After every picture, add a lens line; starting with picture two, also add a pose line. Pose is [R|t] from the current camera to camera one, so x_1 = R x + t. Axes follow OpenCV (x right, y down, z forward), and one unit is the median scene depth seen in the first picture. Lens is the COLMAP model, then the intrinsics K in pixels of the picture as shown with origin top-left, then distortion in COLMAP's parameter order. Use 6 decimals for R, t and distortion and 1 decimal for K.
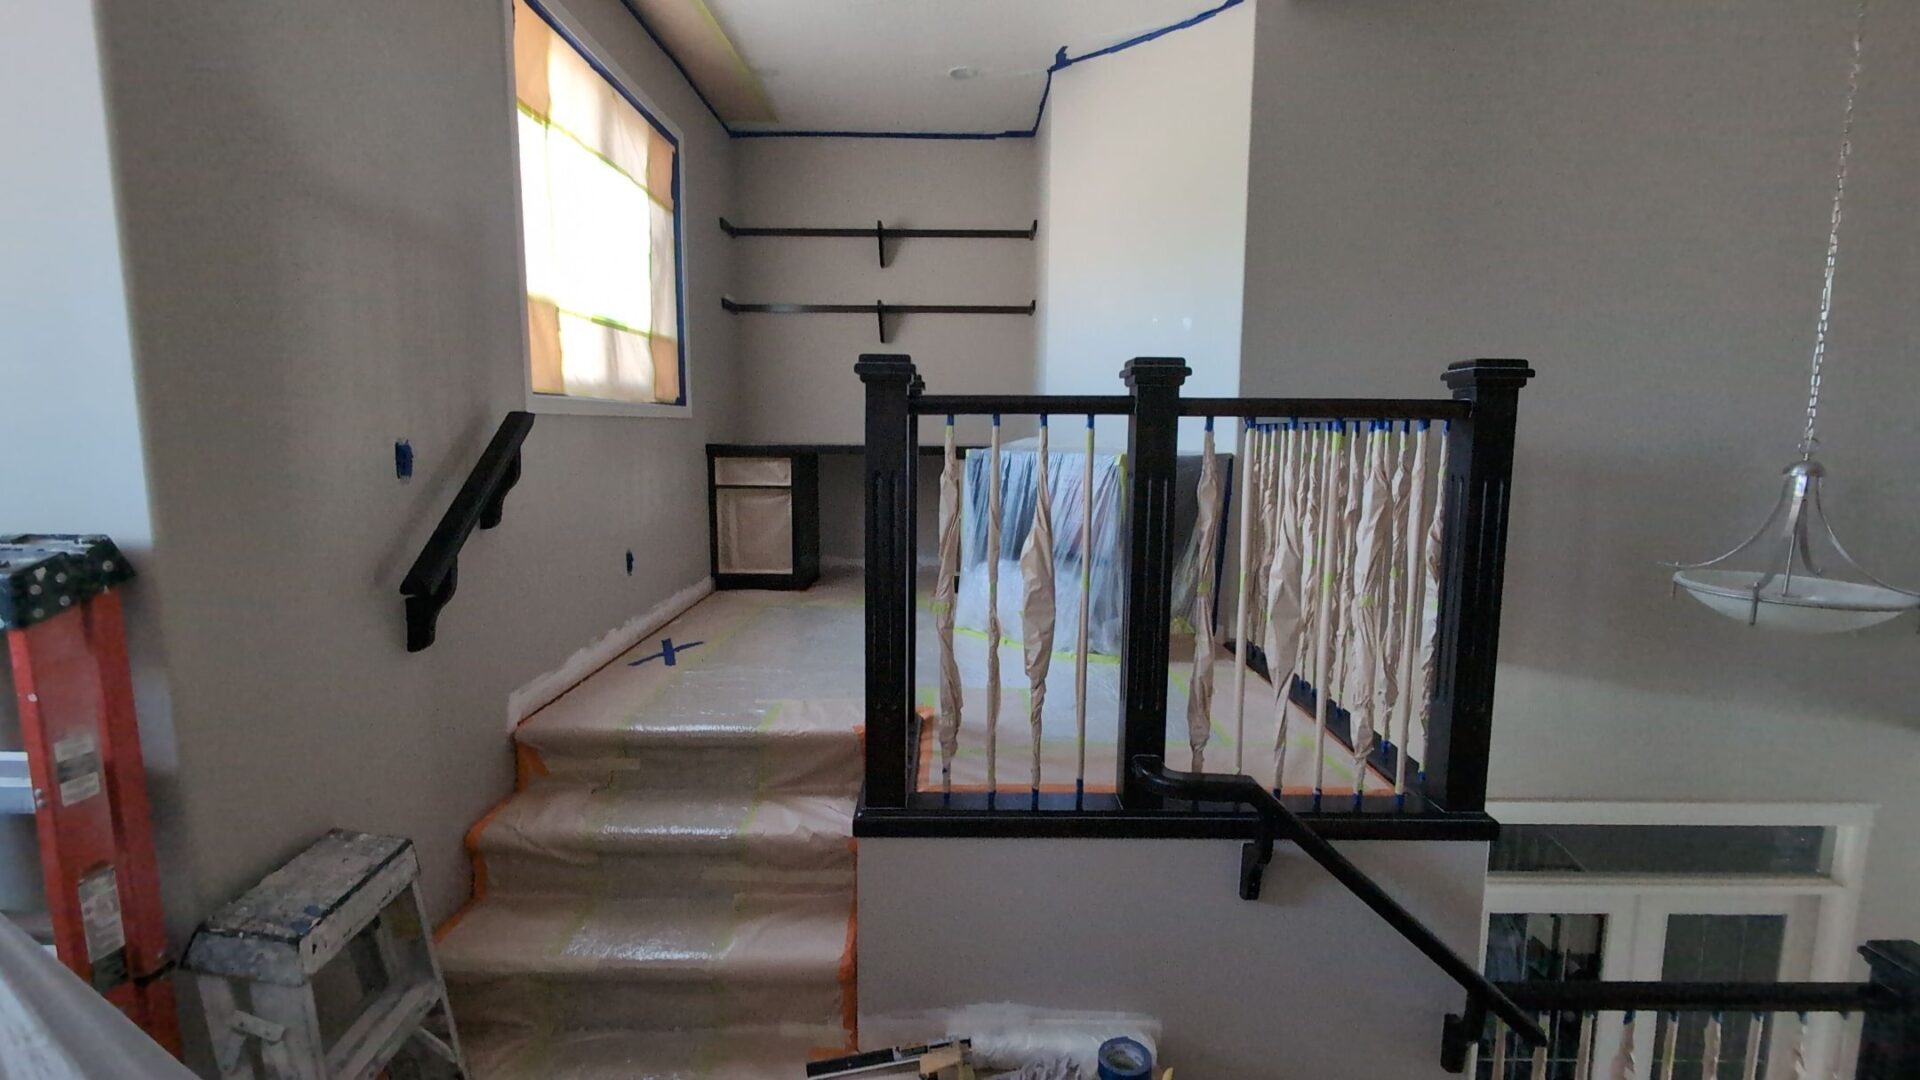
lens RADIAL K [[888.6, 0, 958.1], [0, 888.6, 538.8], [0, 0, 1]] dist [0.000067, 0.001796]
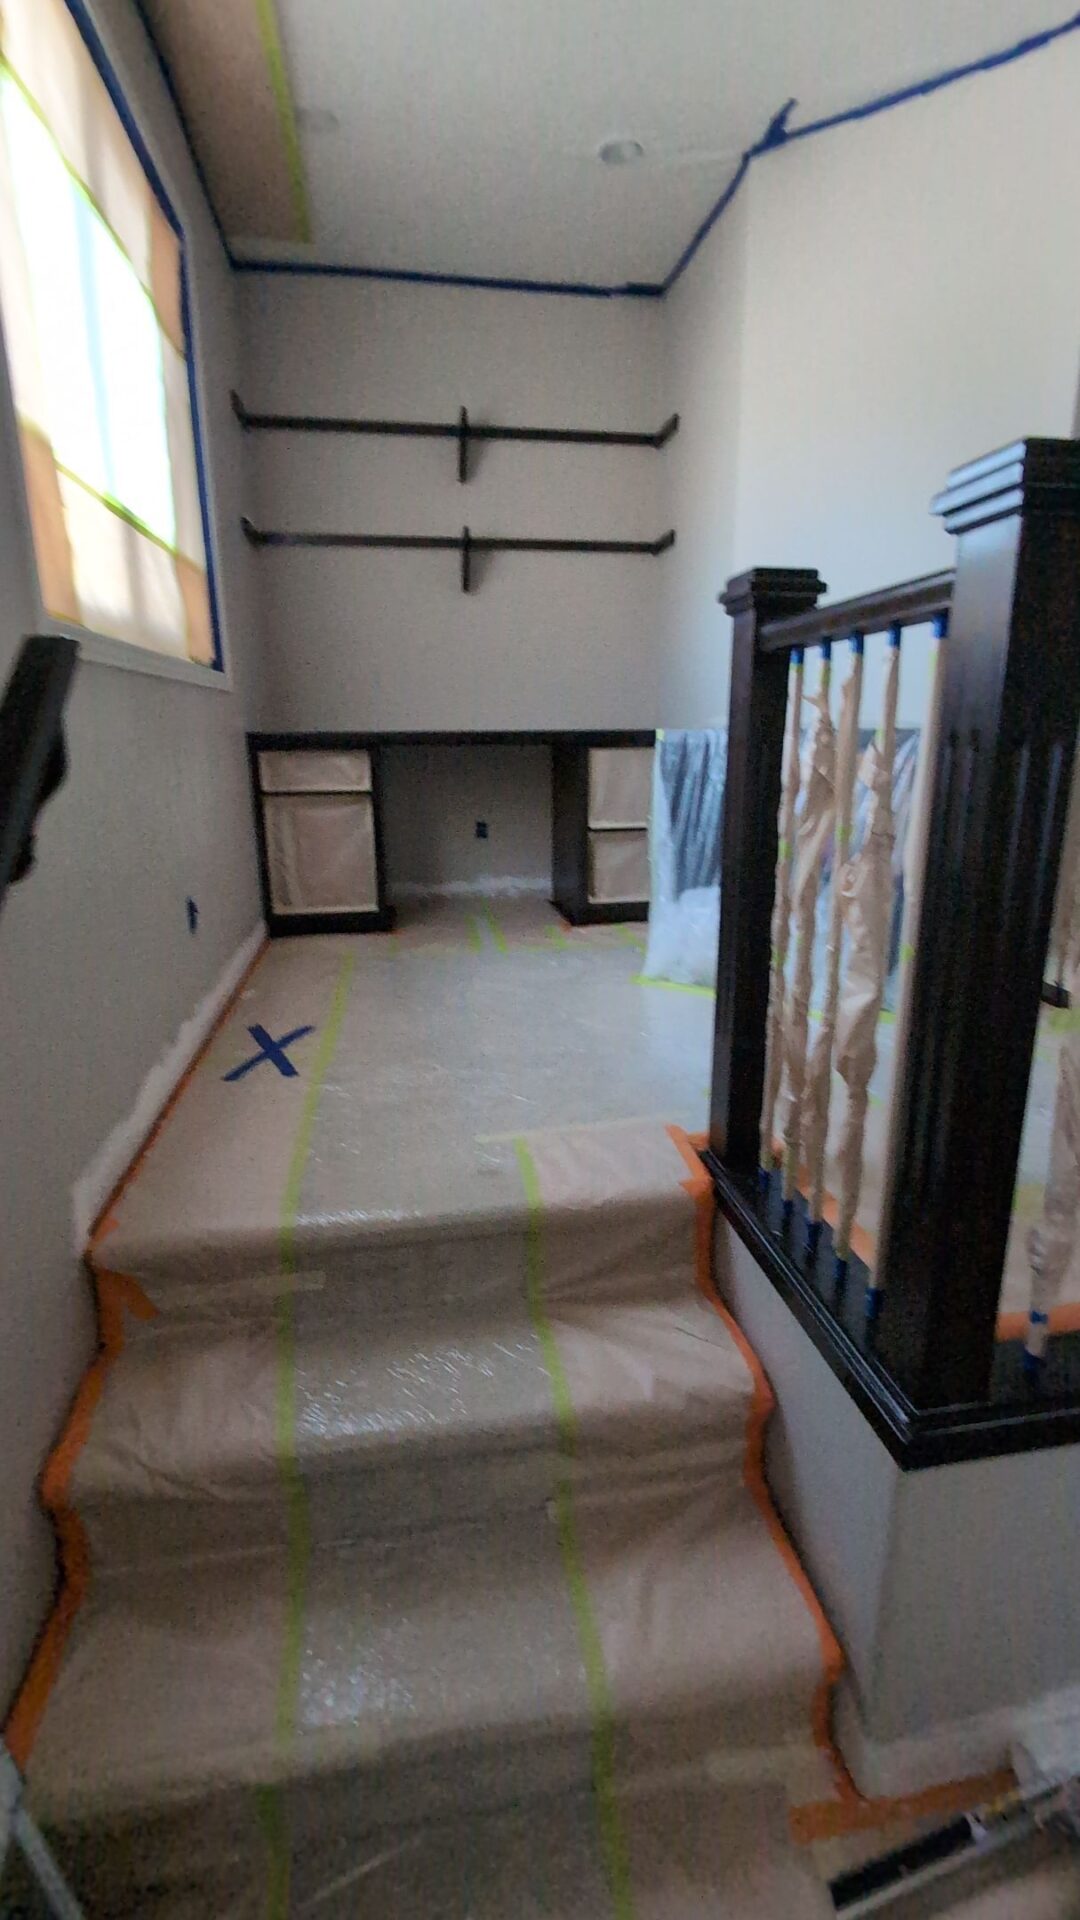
lens RADIAL K [[888.6, 0, 546.6], [0, 888.6, 963.5], [0, 0, 1]] dist [0.000067, 0.001796]
pose [[0.986653, -0.056977, 0.152546, -0.190616], [0.036211, 0.990102, 0.135597, -0.014535], [-0.158762, -0.128263, 0.978950, 0.286335]]
